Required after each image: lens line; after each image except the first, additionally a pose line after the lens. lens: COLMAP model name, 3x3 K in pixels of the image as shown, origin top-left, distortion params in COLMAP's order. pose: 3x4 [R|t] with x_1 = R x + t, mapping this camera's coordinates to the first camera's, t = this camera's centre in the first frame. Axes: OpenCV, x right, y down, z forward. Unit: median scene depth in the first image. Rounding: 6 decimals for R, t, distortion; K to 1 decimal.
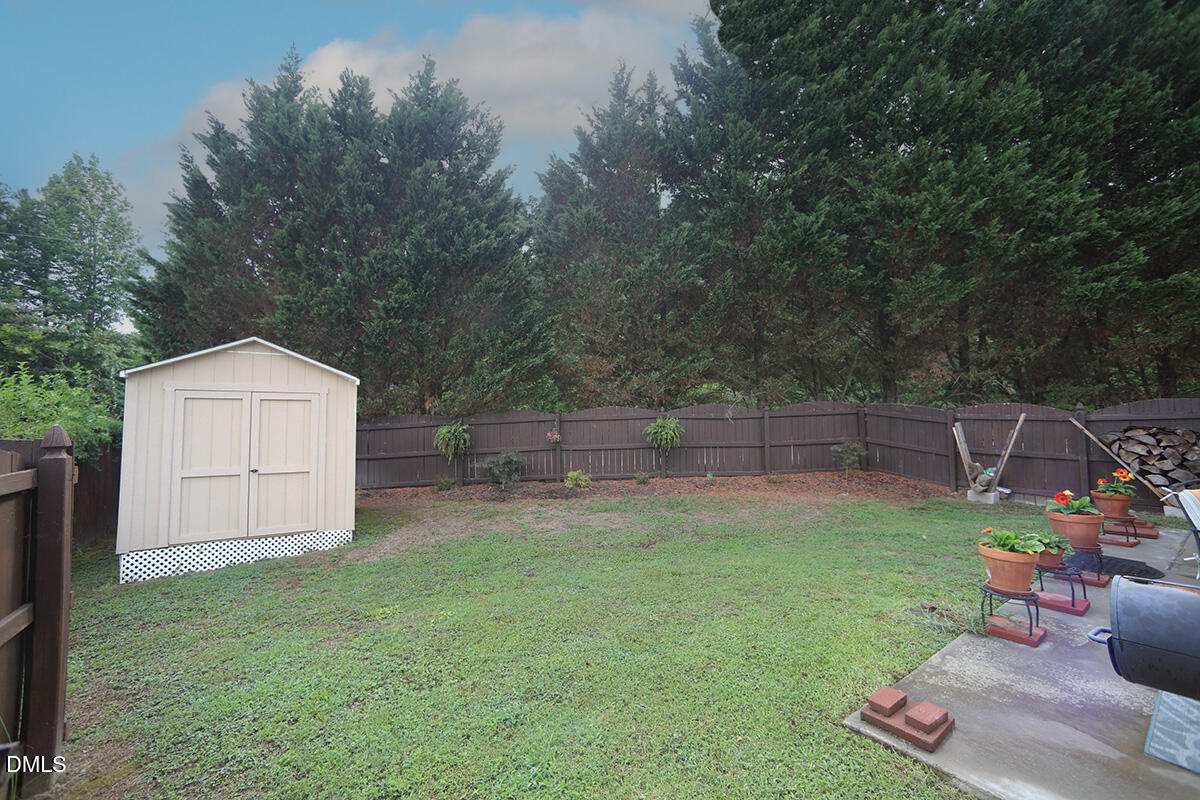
lens RADIAL K [[481.1, 0, 595.9], [0, 481.1, 400.3], [0, 0, 1]] dist [-0.069311, 0.032142]
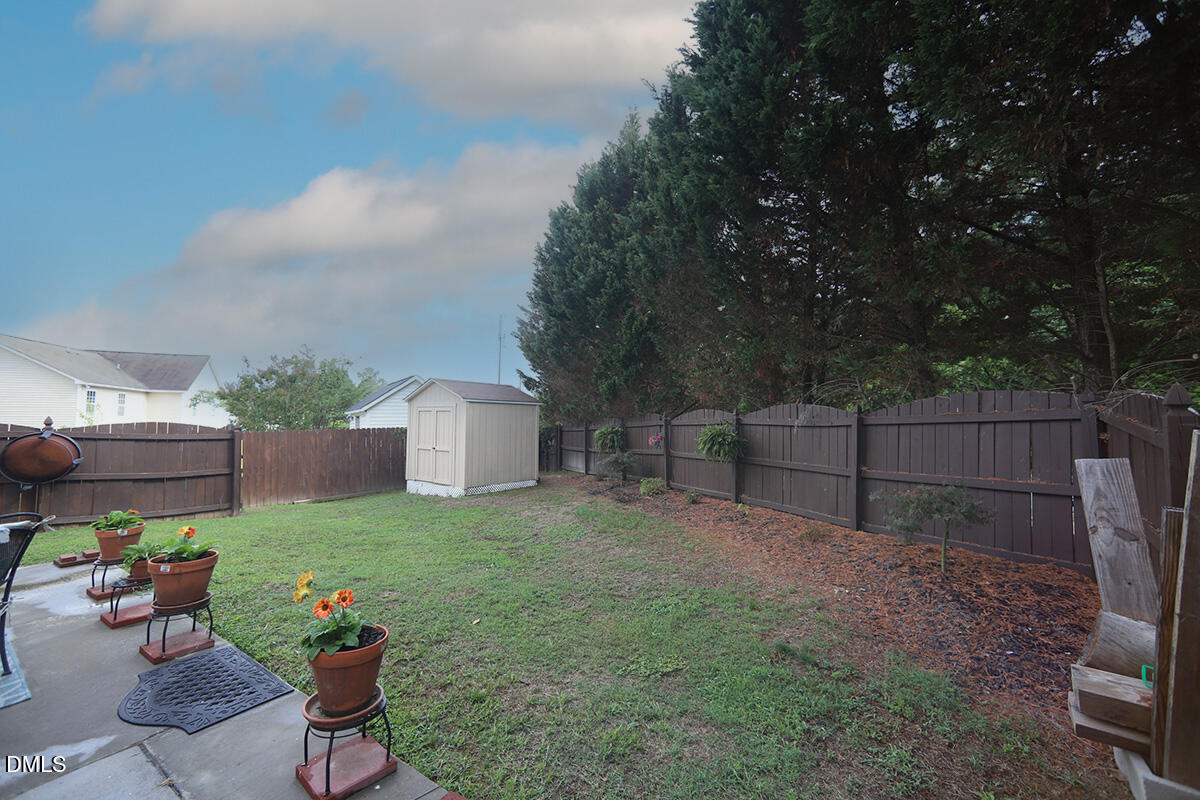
lens RADIAL K [[481.1, 0, 595.9], [0, 481.1, 400.3], [0, 0, 1]] dist [-0.069311, 0.032142]
pose [[0.367965, -0.029477, -0.929372, 1.310257], [0.030267, 0.999347, -0.019713, 0.010479], [0.929347, -0.020876, 0.368617, 0.867617]]
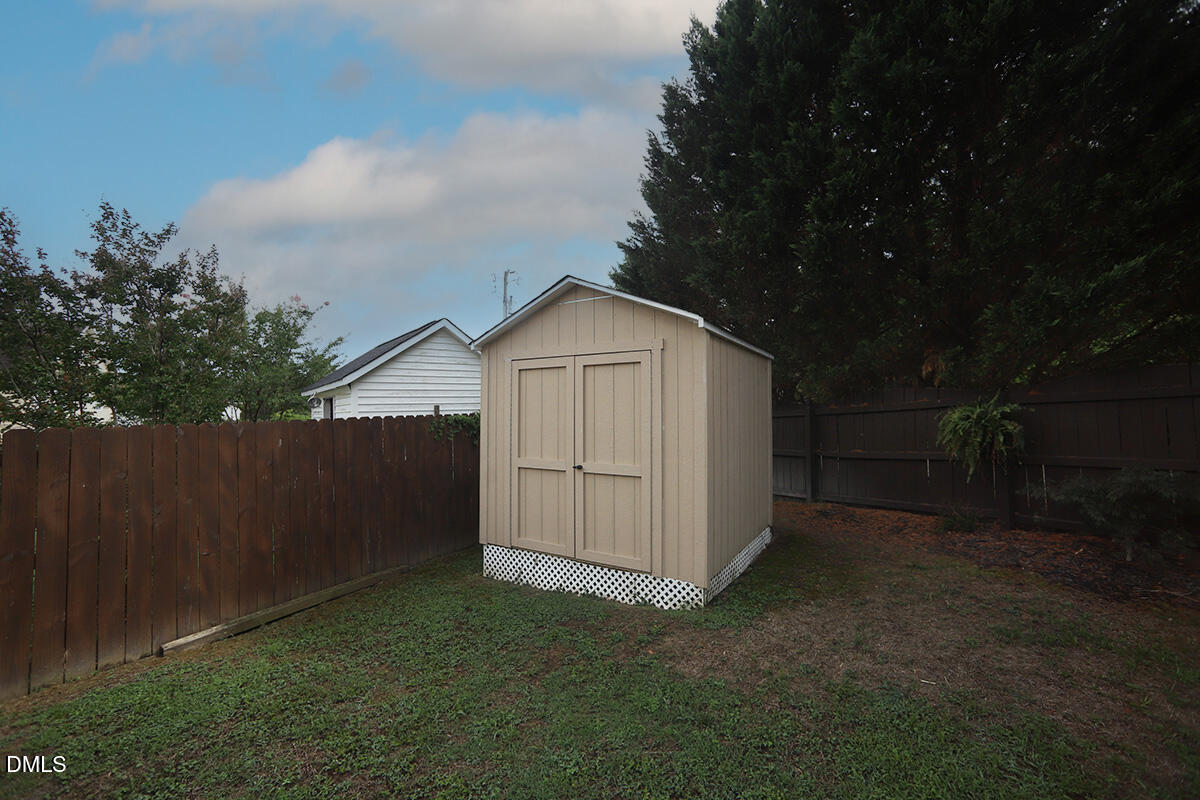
lens RADIAL K [[481.1, 0, 595.9], [0, 481.1, 400.3], [0, 0, 1]] dist [-0.069311, 0.032142]
pose [[0.449746, -0.017041, -0.892994, -0.068309], [0.041635, 0.999131, 0.001902, 0.047652], [0.892185, -0.038035, 0.450065, 0.672970]]
